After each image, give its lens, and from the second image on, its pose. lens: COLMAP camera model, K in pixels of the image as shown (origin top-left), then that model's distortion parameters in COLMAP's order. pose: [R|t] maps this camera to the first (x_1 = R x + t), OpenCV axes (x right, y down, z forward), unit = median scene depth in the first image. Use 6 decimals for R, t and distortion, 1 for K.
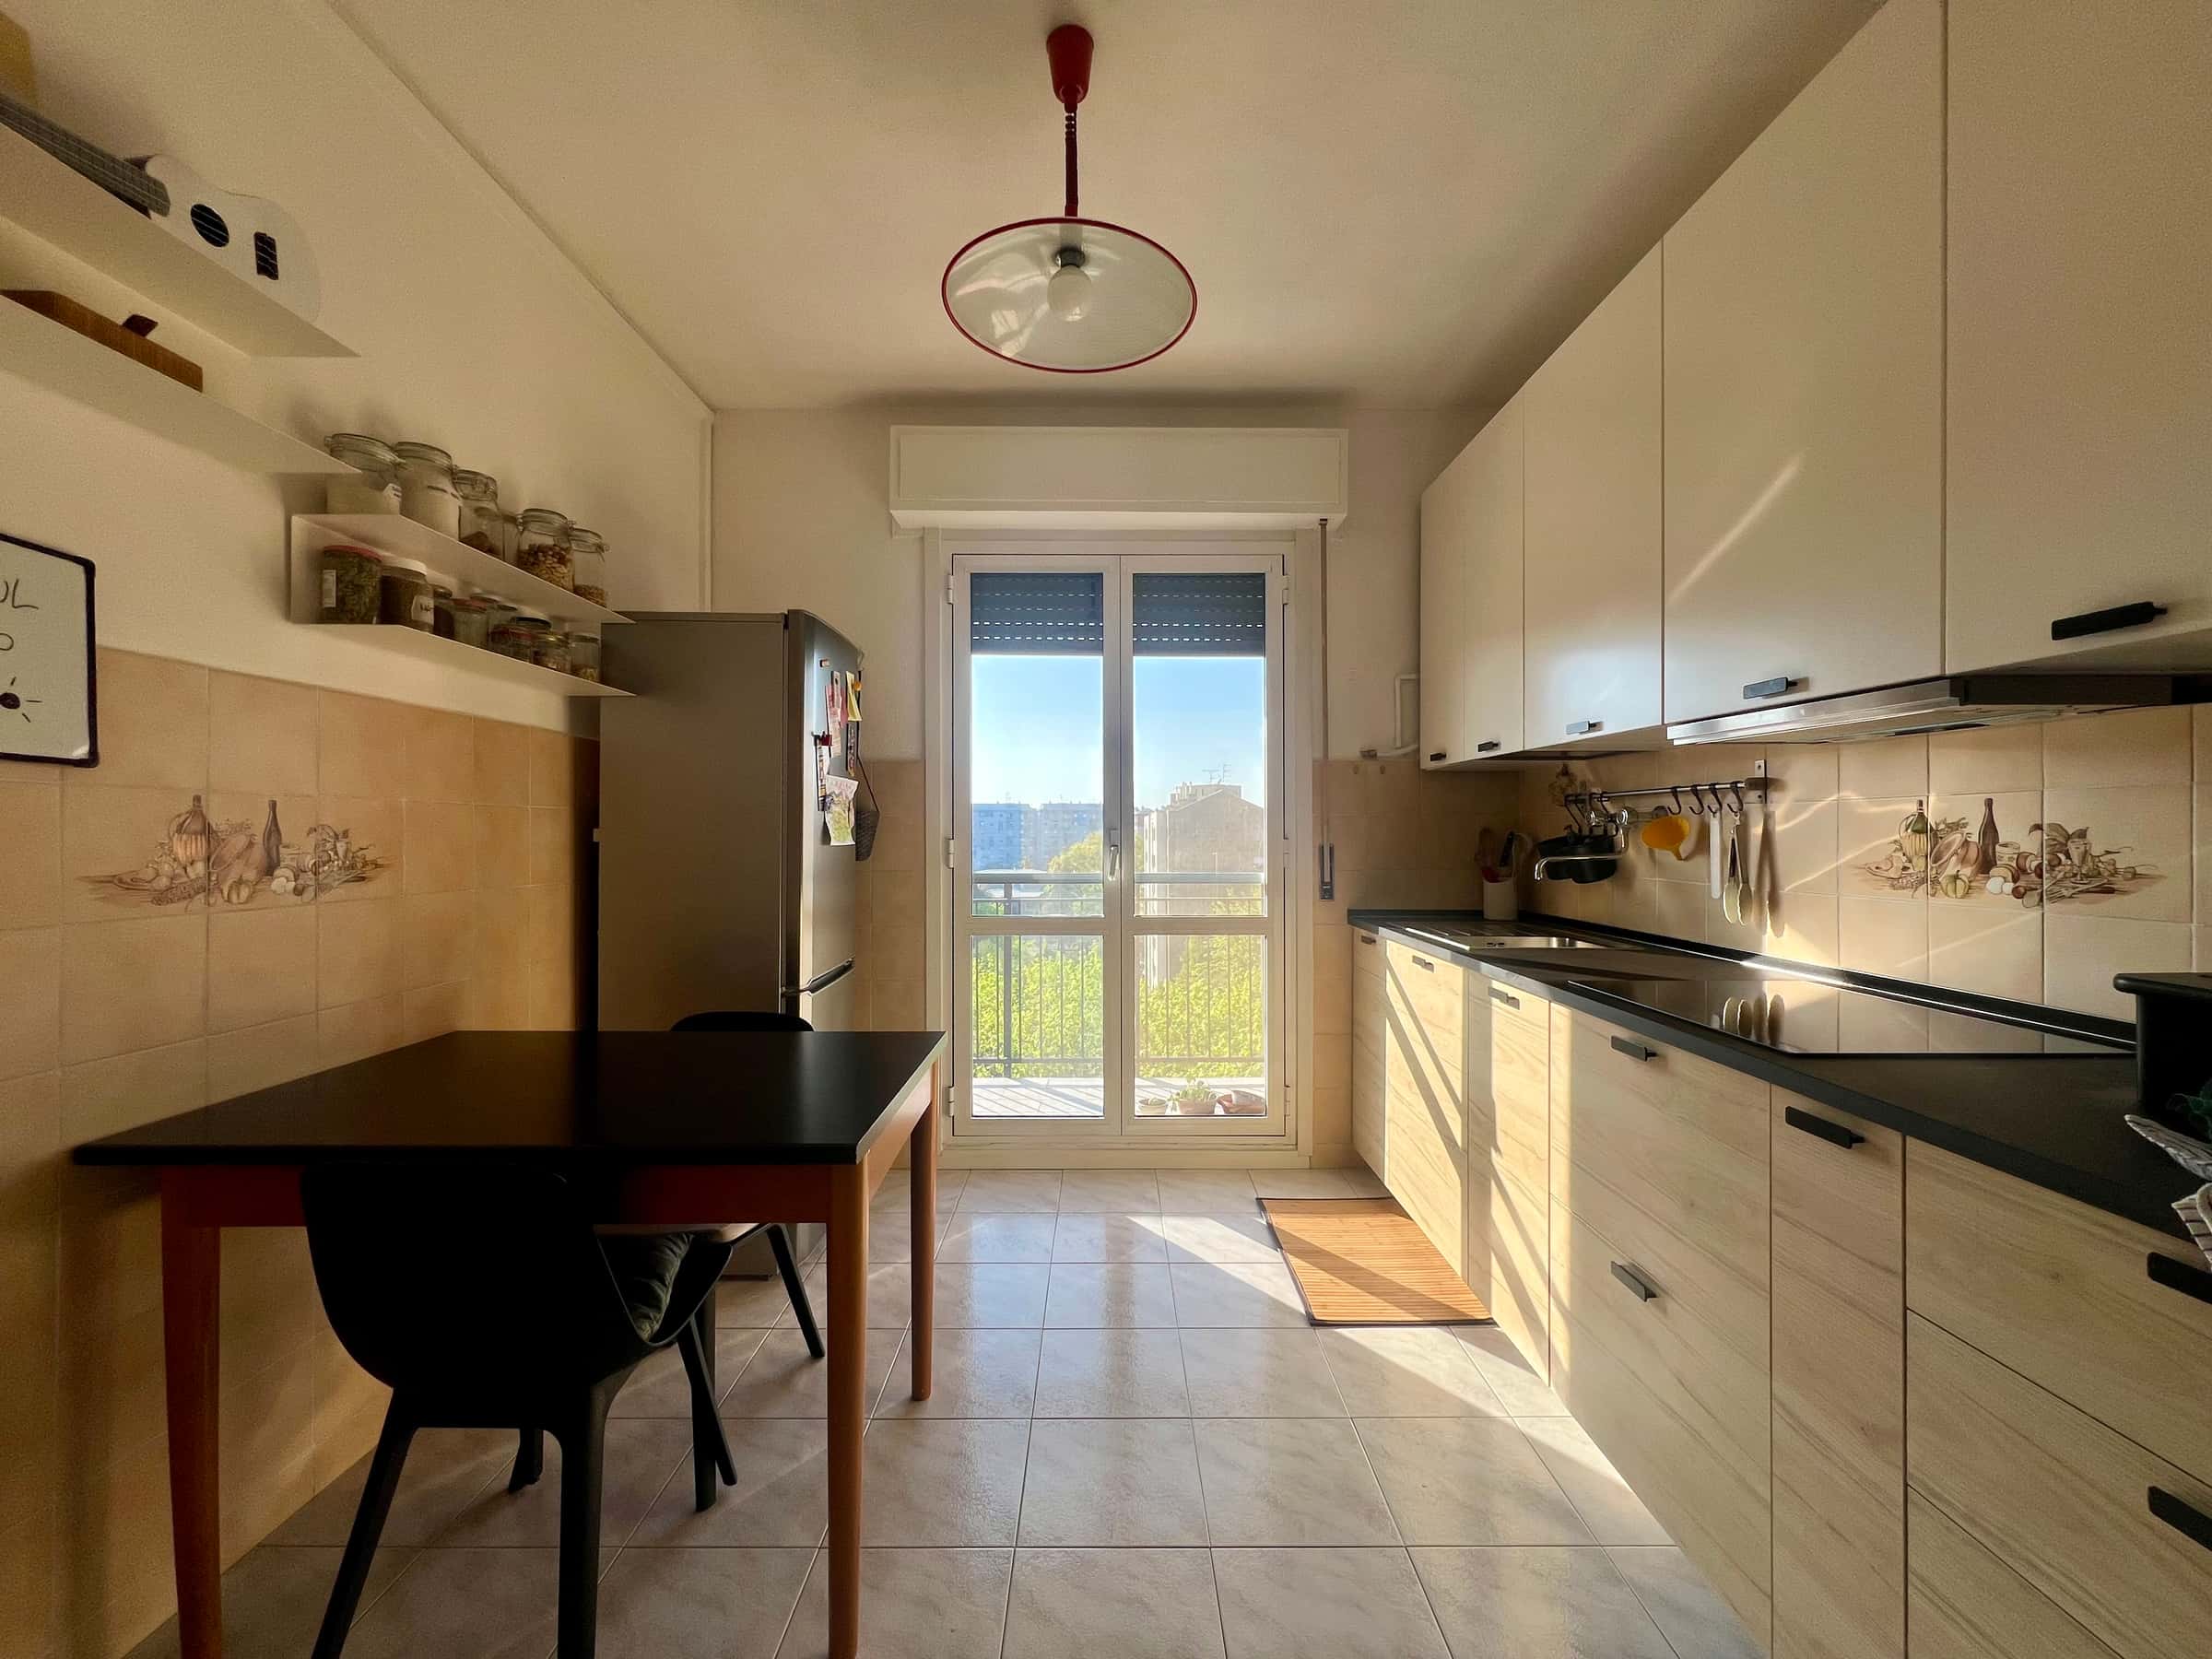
lens RADIAL K [[884.5, 0, 1106.0], [0, 884.5, 829.5], [0, 0, 1]] dist [0.001614, -0.000105]
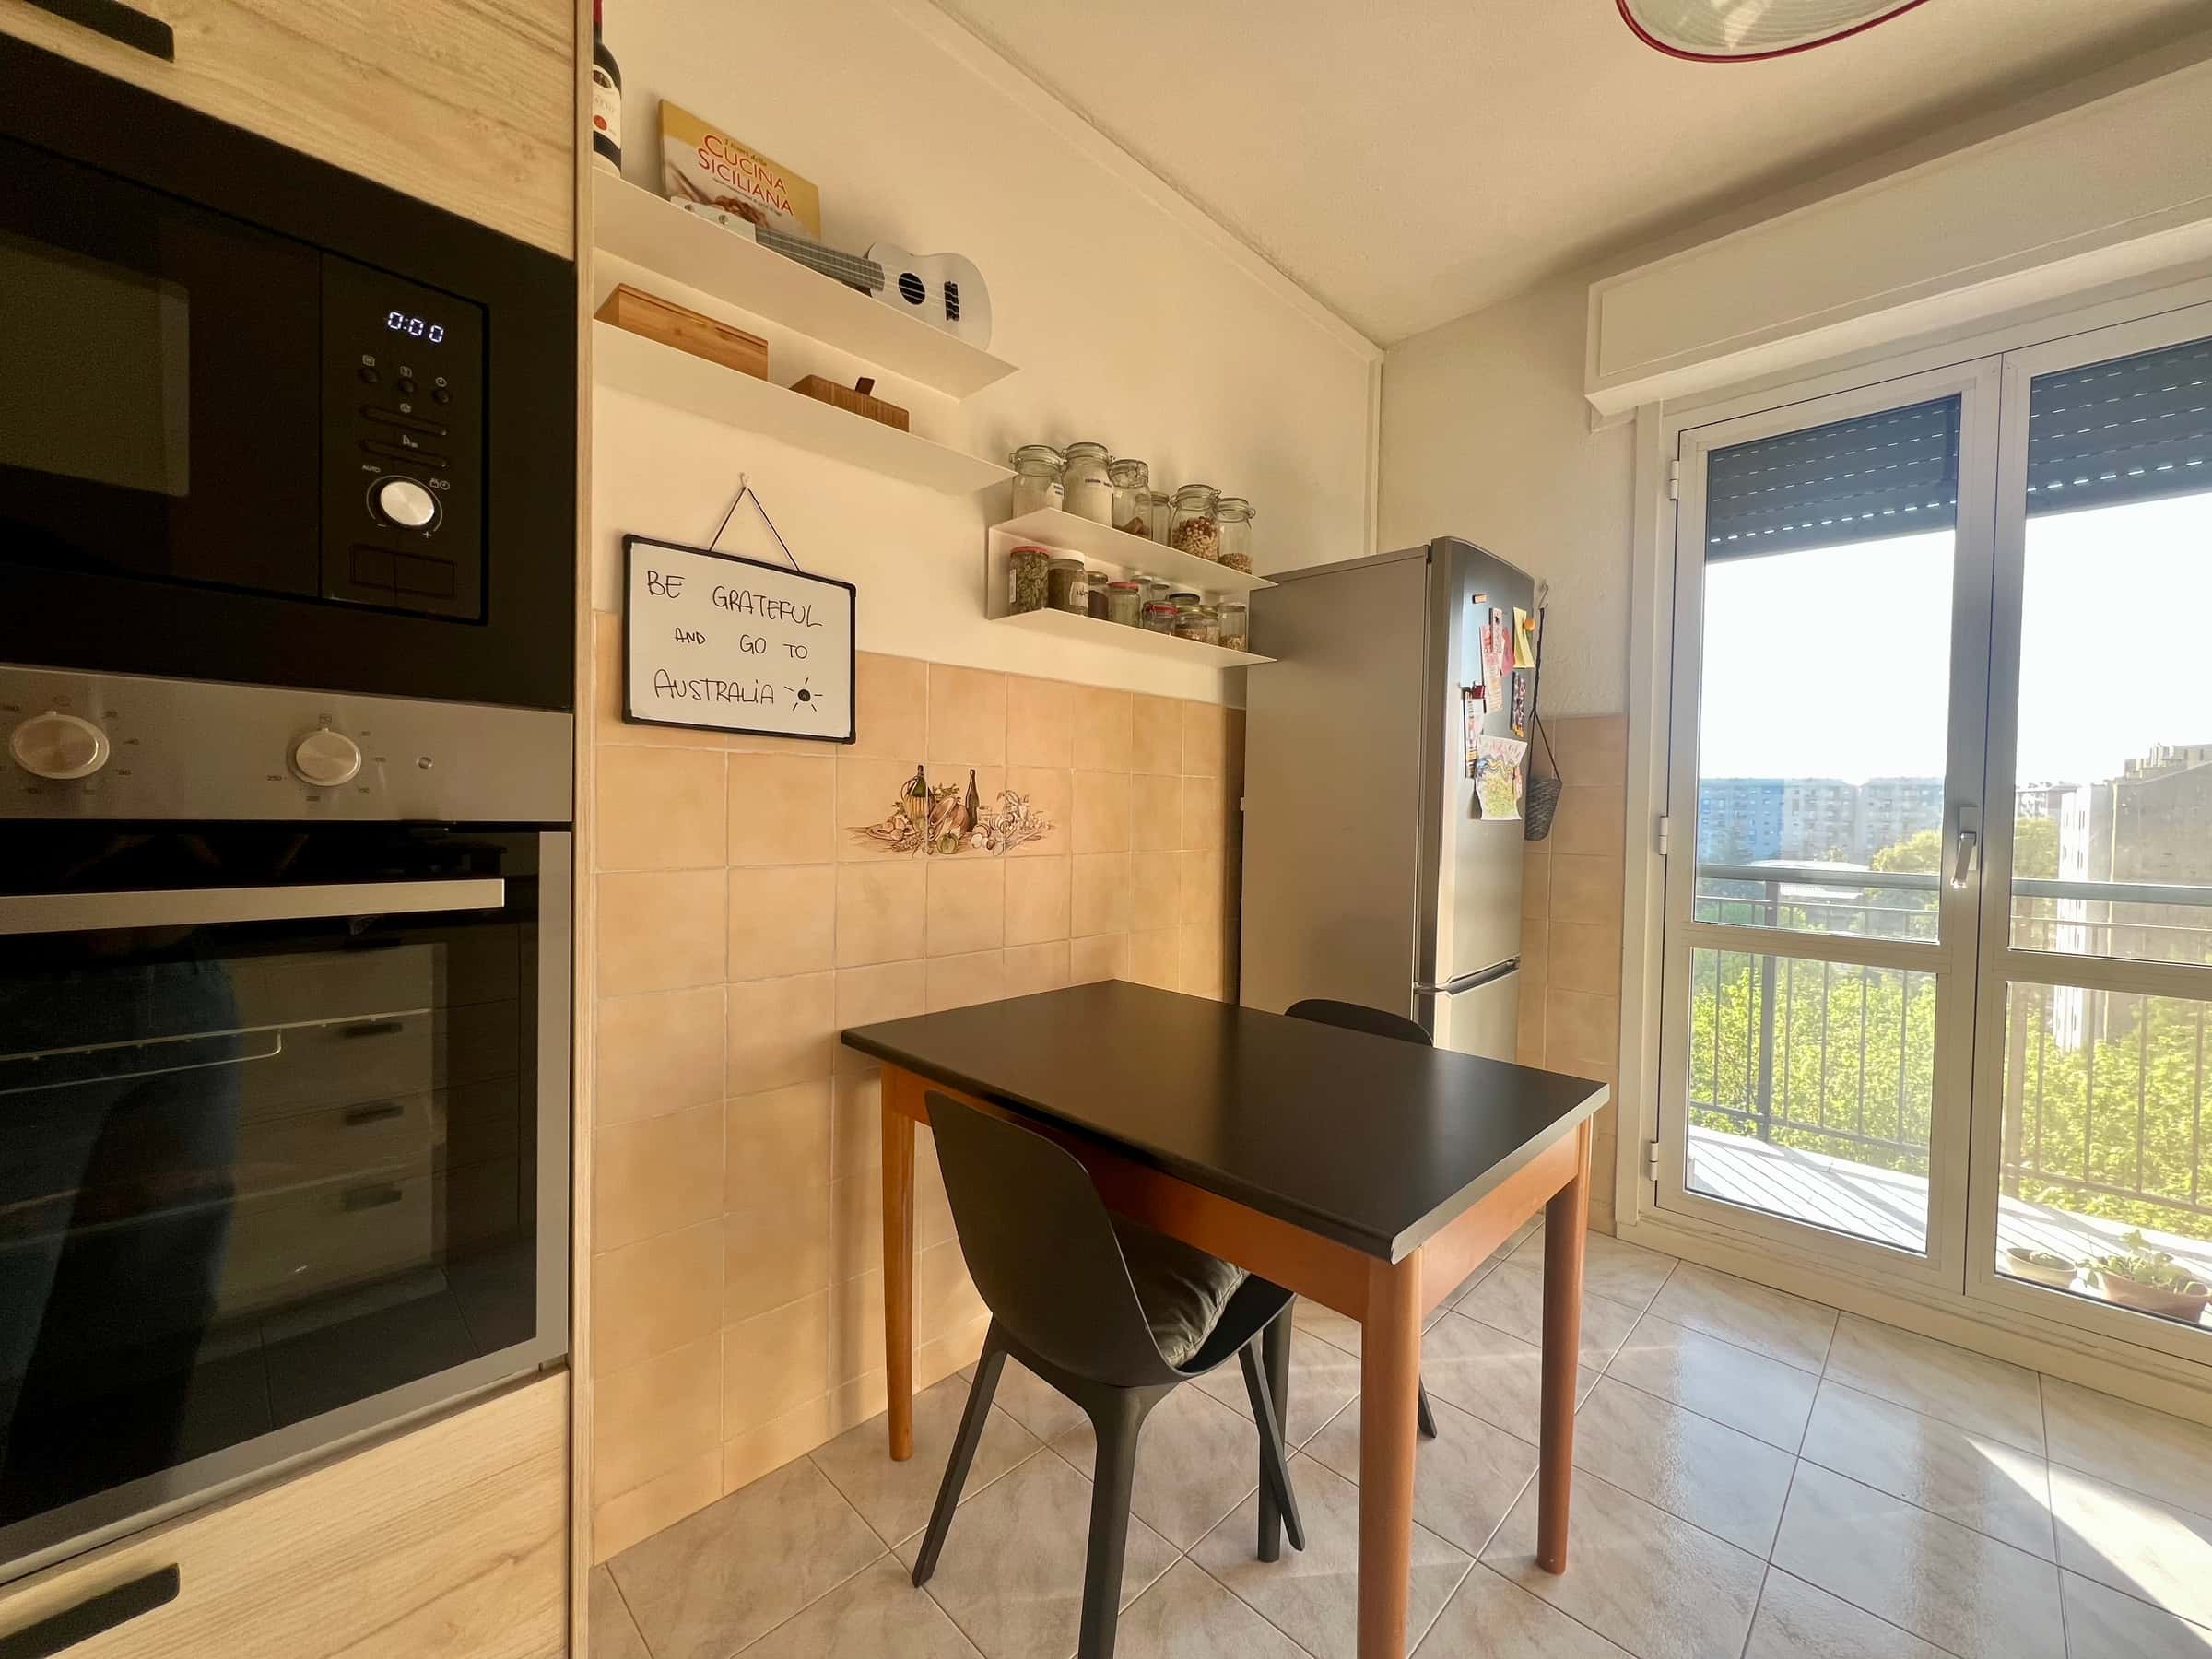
lens RADIAL K [[884.5, 0, 1106.0], [0, 884.5, 829.5], [0, 0, 1]] dist [0.001614, -0.000105]
pose [[0.710737, 0.030848, -0.702781, 0.024767], [-0.012141, 0.999427, 0.031591, 0.005987], [0.703353, -0.013920, 0.710705, 0.195297]]
